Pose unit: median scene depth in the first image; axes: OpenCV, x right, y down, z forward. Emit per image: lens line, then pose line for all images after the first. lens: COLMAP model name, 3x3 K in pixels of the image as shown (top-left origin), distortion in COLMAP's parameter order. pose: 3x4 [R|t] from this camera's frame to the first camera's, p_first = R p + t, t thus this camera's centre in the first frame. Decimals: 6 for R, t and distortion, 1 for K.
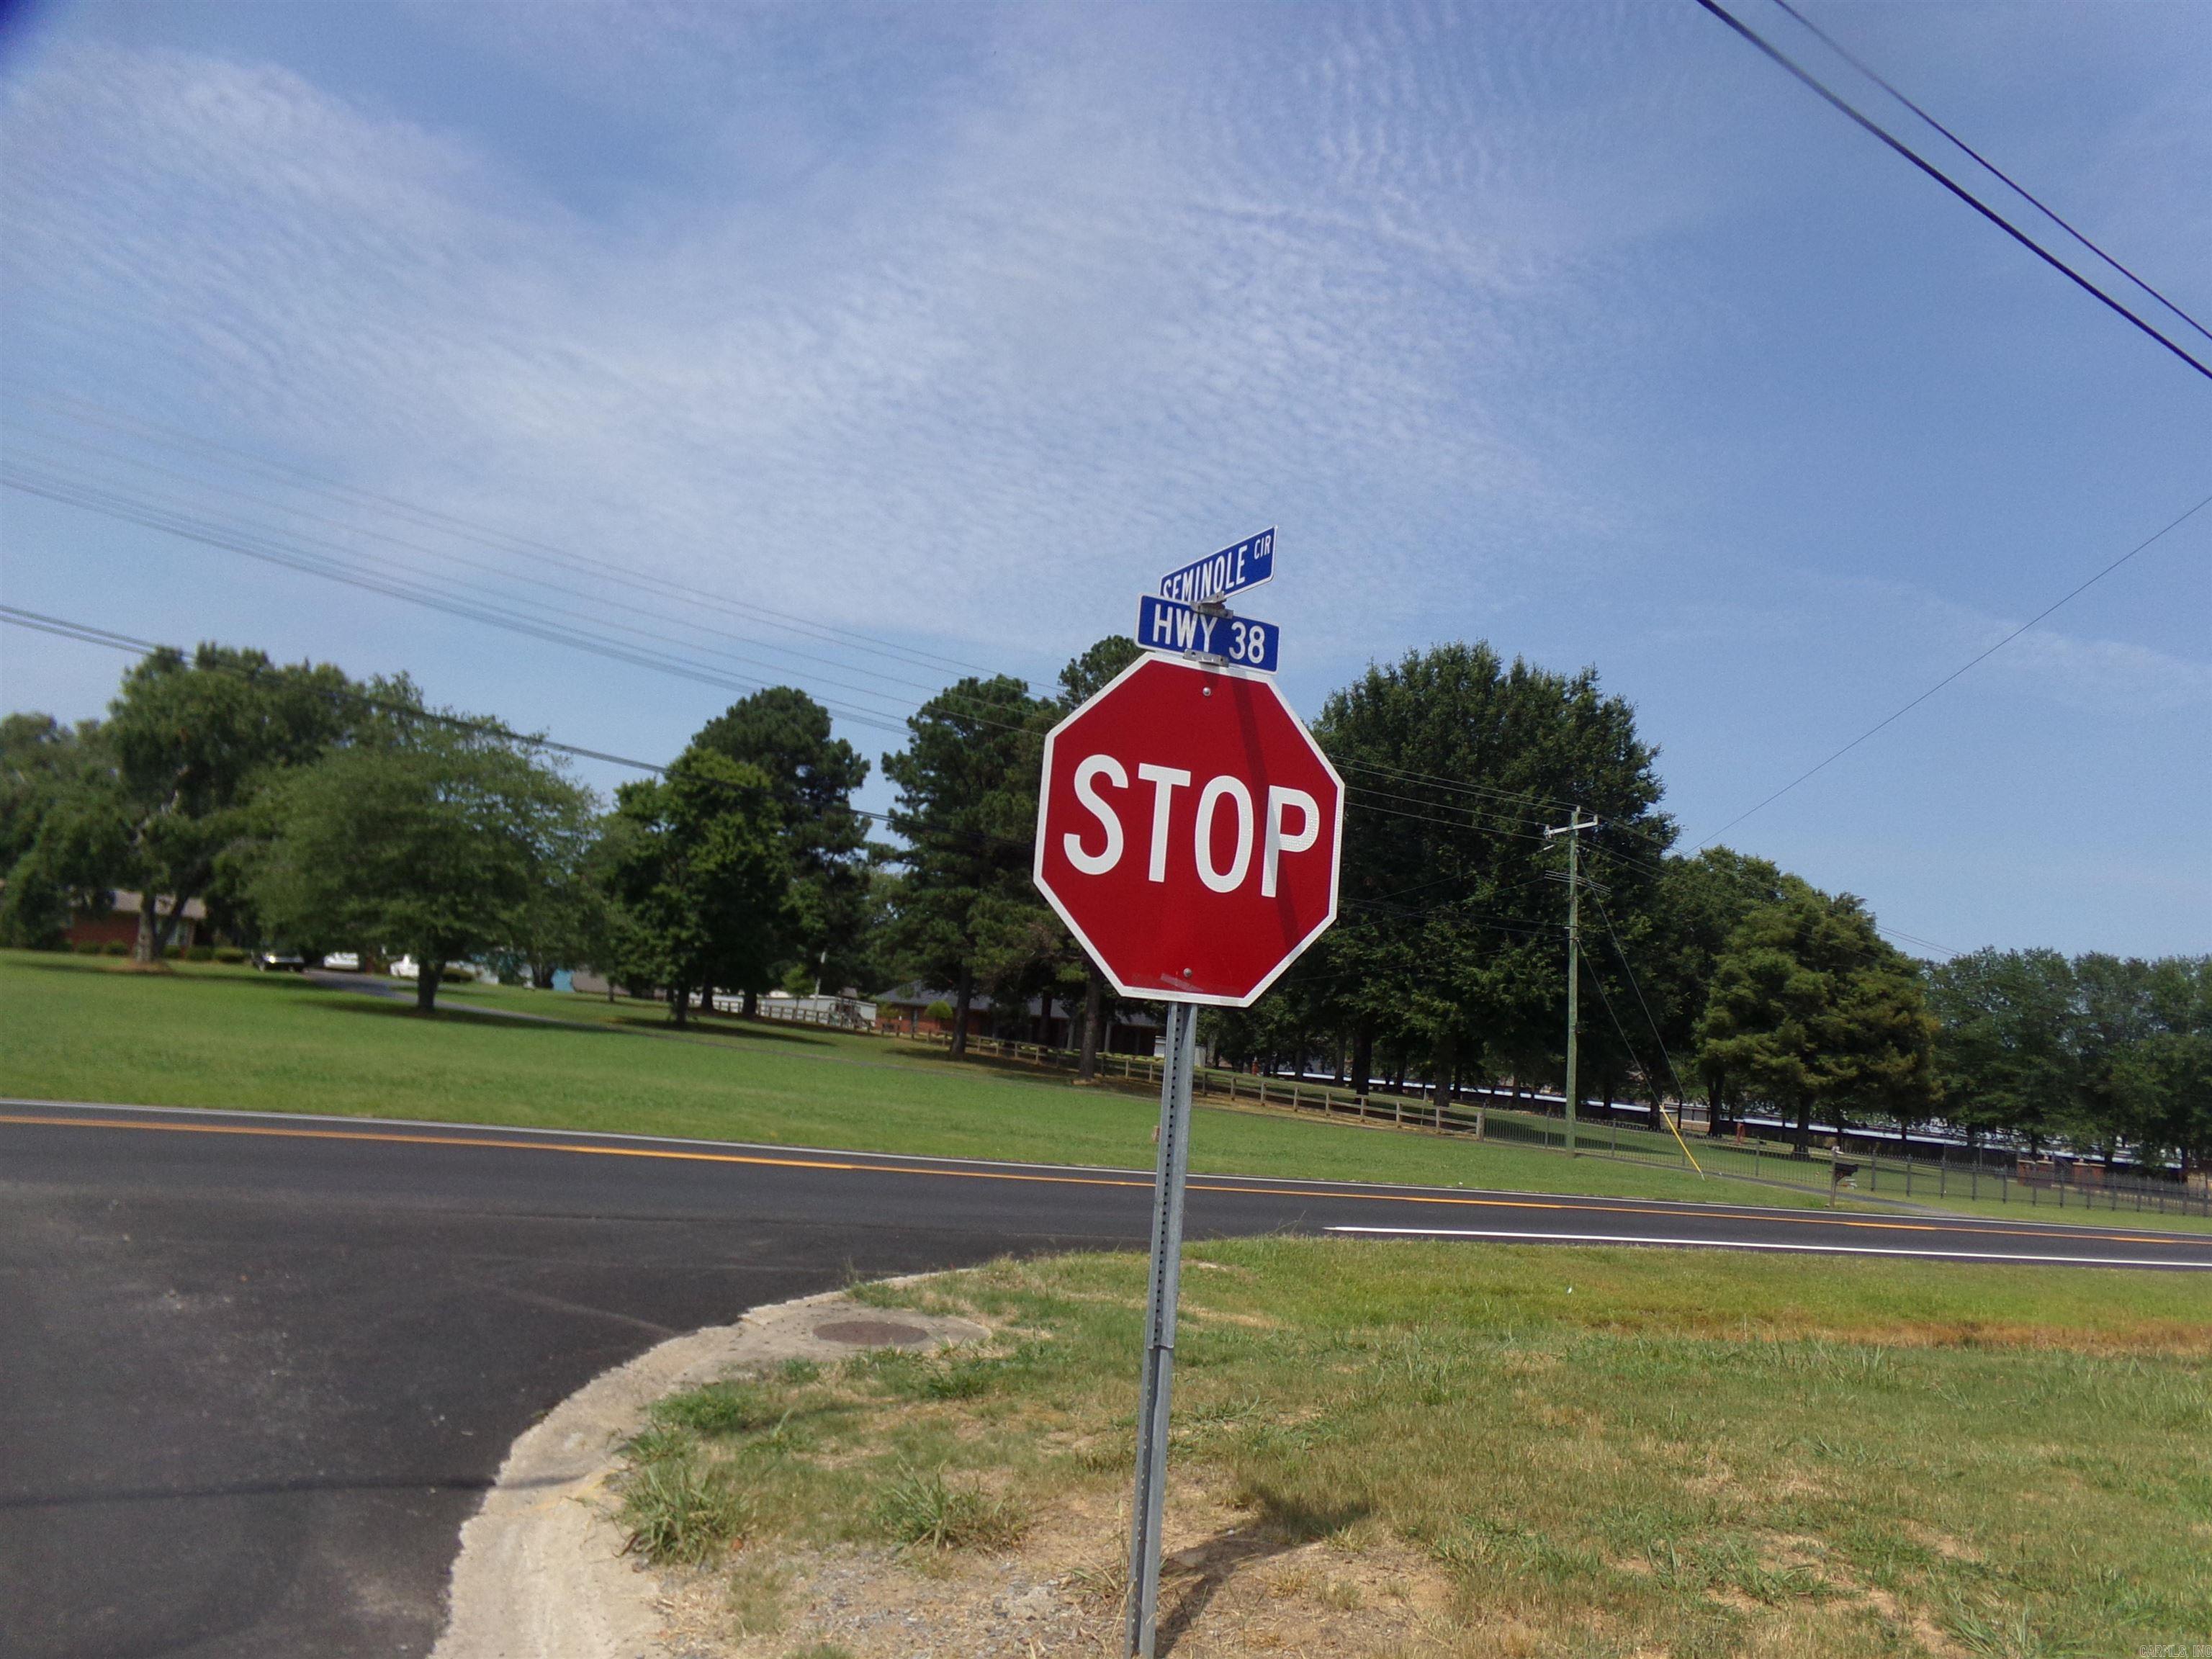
lens RADIAL K [[1521.6, 0, 1135.2], [0, 1521.6, 827.5], [0, 0, 1]] dist [-0.063314, 0.100576]
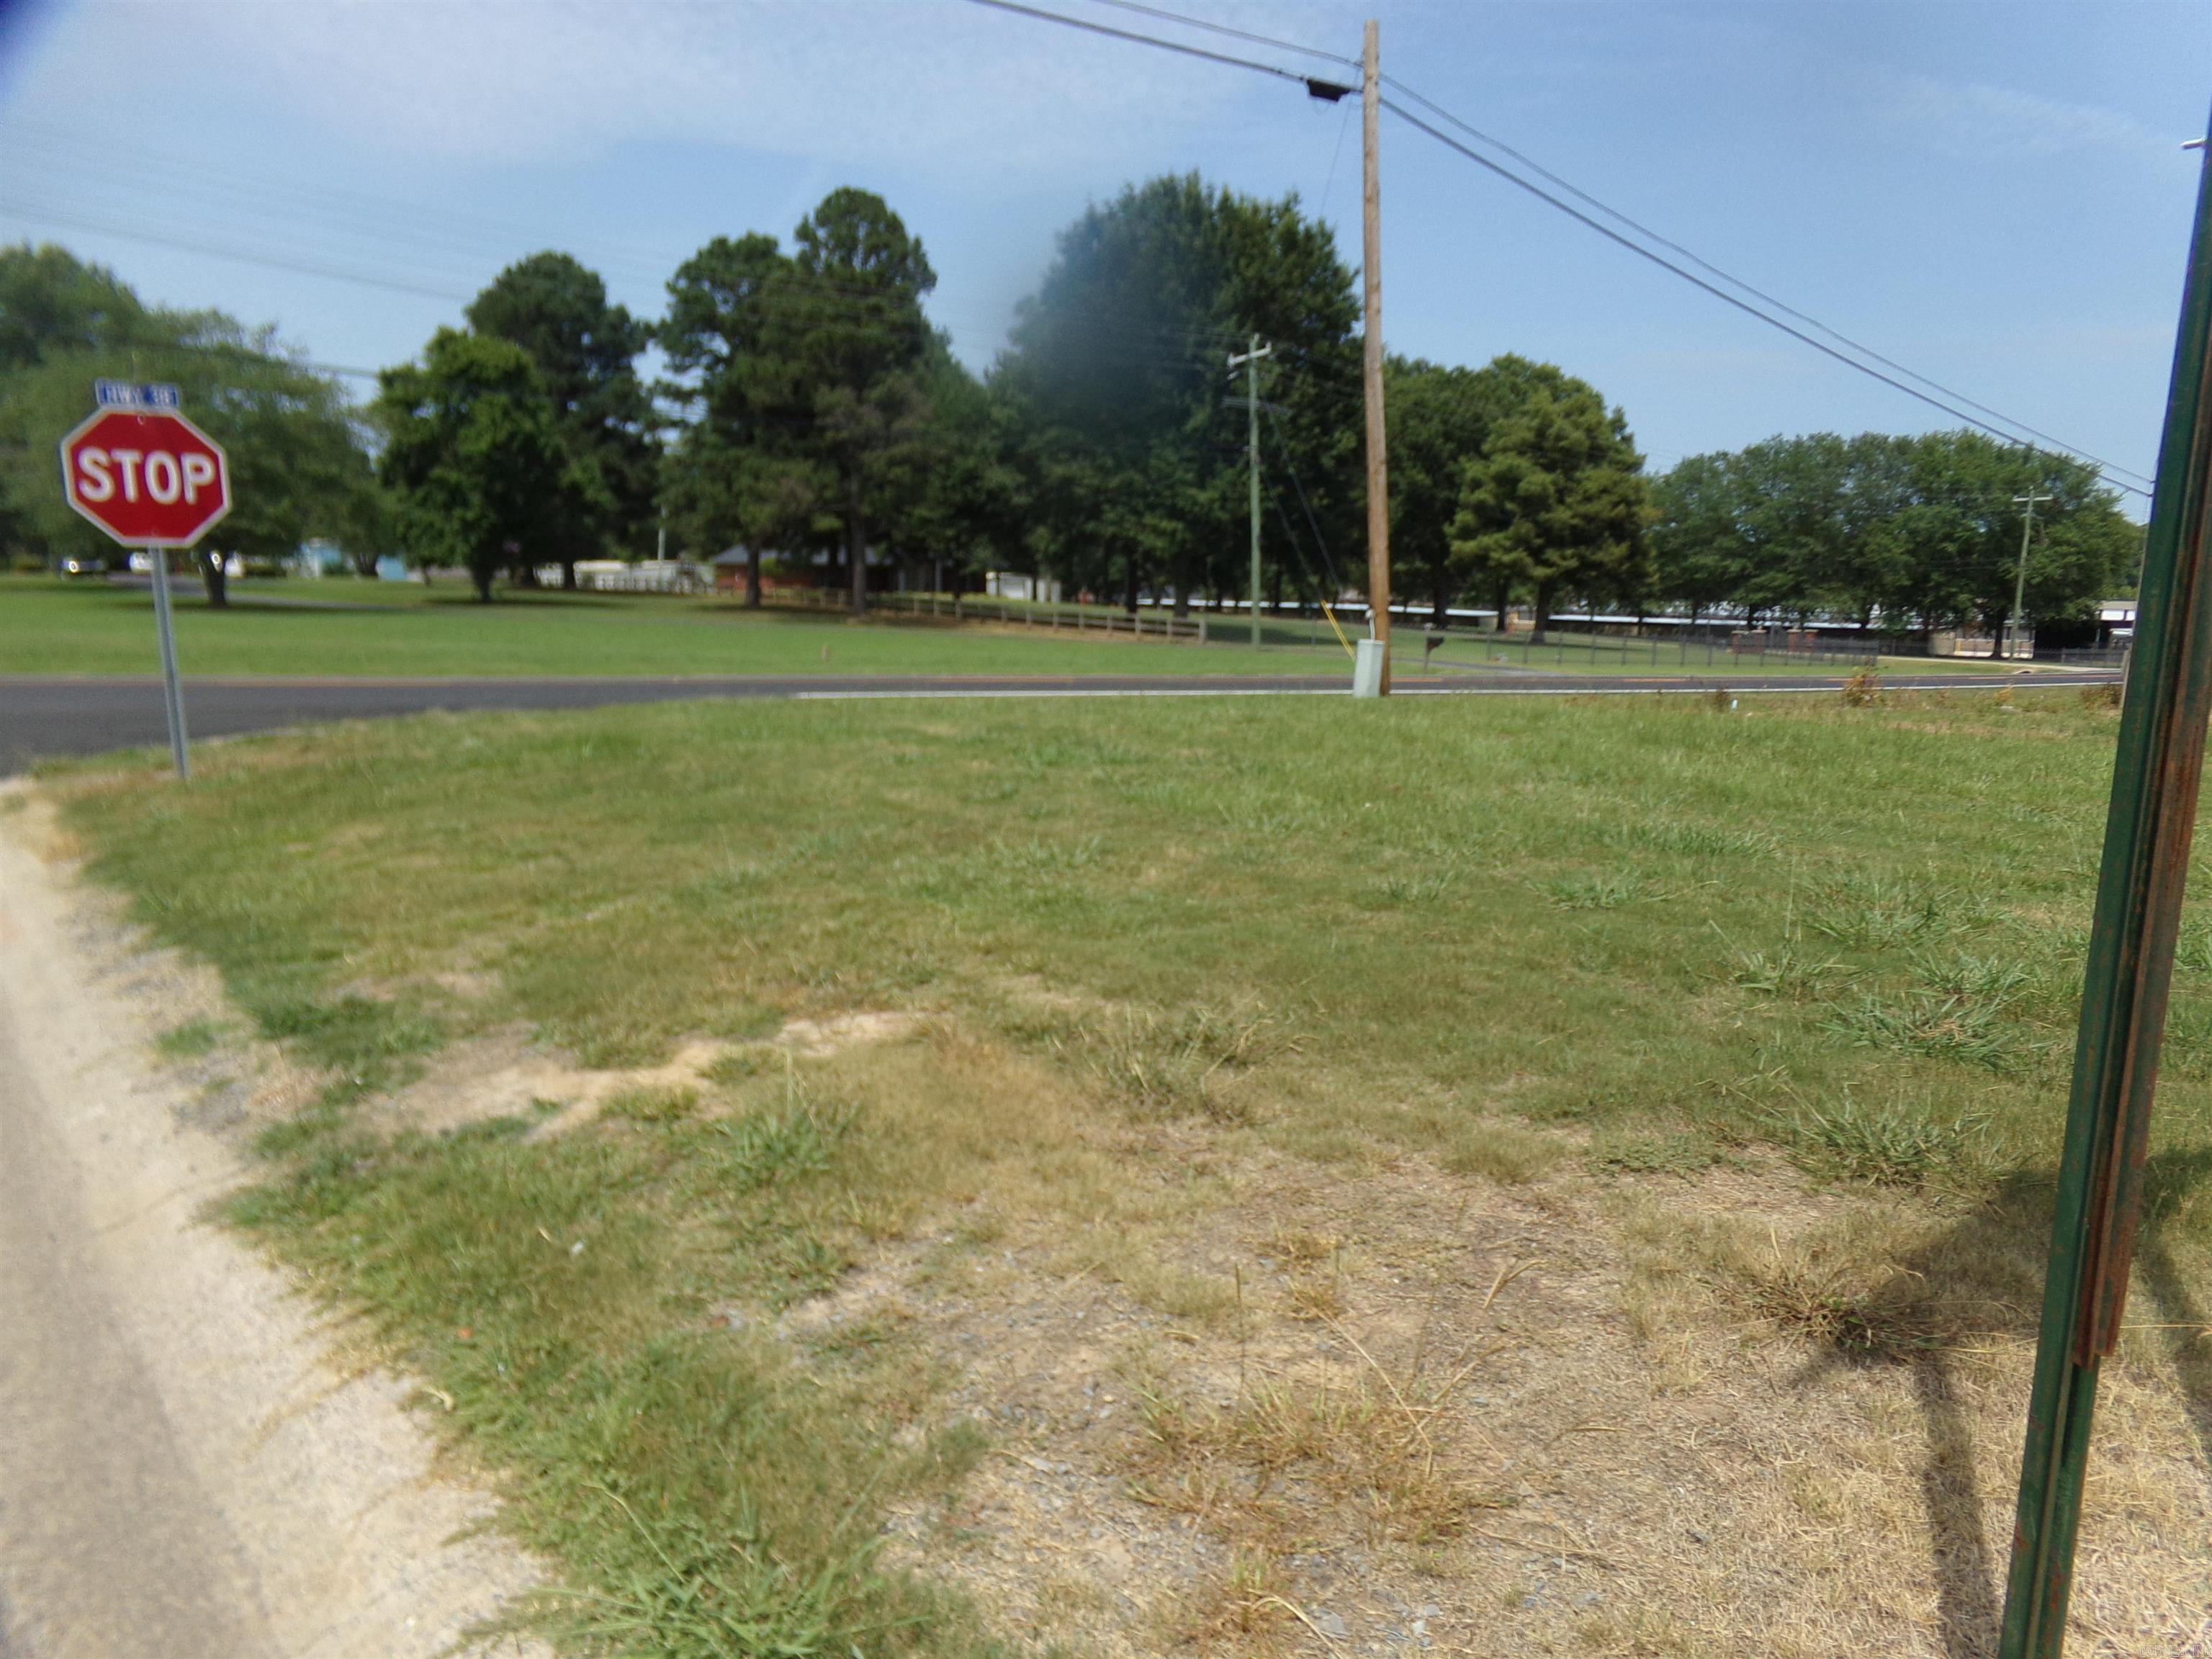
lens RADIAL K [[1521.6, 0, 1139.4], [0, 1521.6, 864.7], [0, 0, 1]] dist [-0.063314, 0.100576]
pose [[0.995547, -0.083522, 0.043701, 0.090489], [0.065233, 0.945097, 0.320213, -0.005193], [-0.068047, -0.315937, 0.946337, -0.103379]]
